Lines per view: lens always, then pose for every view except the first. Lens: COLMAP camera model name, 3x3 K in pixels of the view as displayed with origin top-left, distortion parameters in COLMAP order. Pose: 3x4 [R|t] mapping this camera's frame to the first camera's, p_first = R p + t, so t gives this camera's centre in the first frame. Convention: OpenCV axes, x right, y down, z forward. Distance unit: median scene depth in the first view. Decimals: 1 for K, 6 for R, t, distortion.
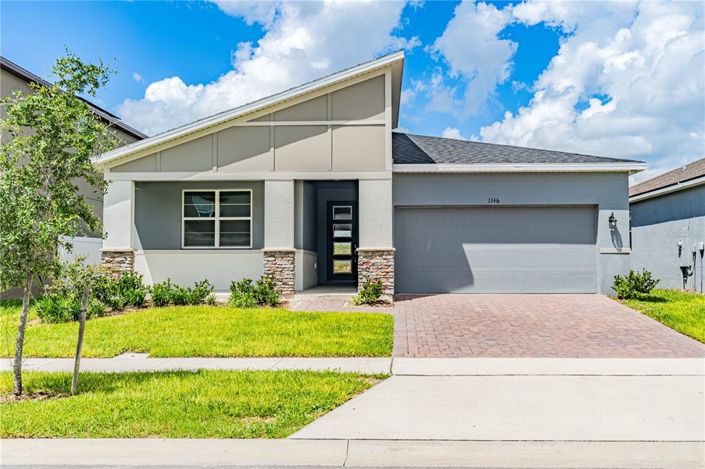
lens RADIAL K [[696.7, 0, 352.8], [0, 696.7, 235.8], [0, 0, 1]] dist [0.012193, 0.000000]
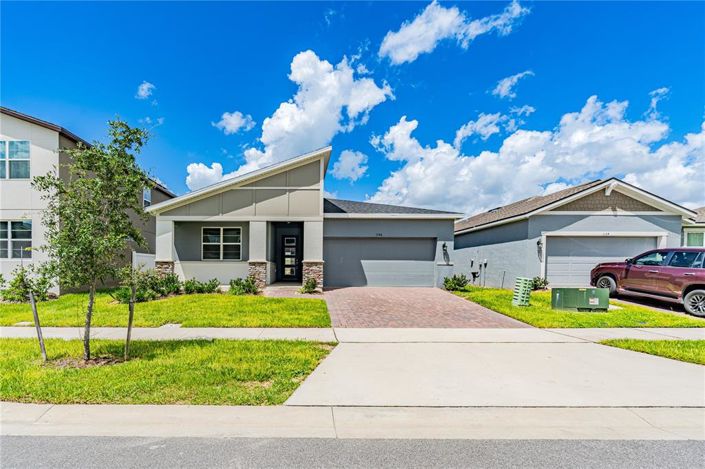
lens RADIAL K [[343.1, 0, 297.7], [0, 343.1, 271.5], [0, 0, 1]] dist [-0.003136, -0.005776]
pose [[0.999436, 0.006961, 0.032837, -0.033960], [-0.008466, 0.998909, 0.045929, 0.004728], [-0.032481, -0.046181, 0.998405, 0.139260]]
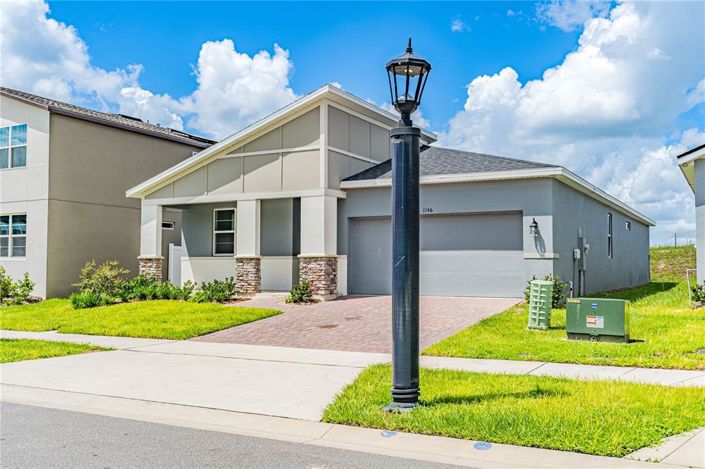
lens RADIAL K [[678.4, 0, 350.7], [0, 678.4, 235.7], [0, 0, 1]] dist [-0.002096, 0.000000]
pose [[0.897504, -0.018411, -0.440622, 0.592752], [0.015452, 0.999828, -0.010303, -0.002170], [0.440736, 0.002438, 0.897633, 0.004338]]
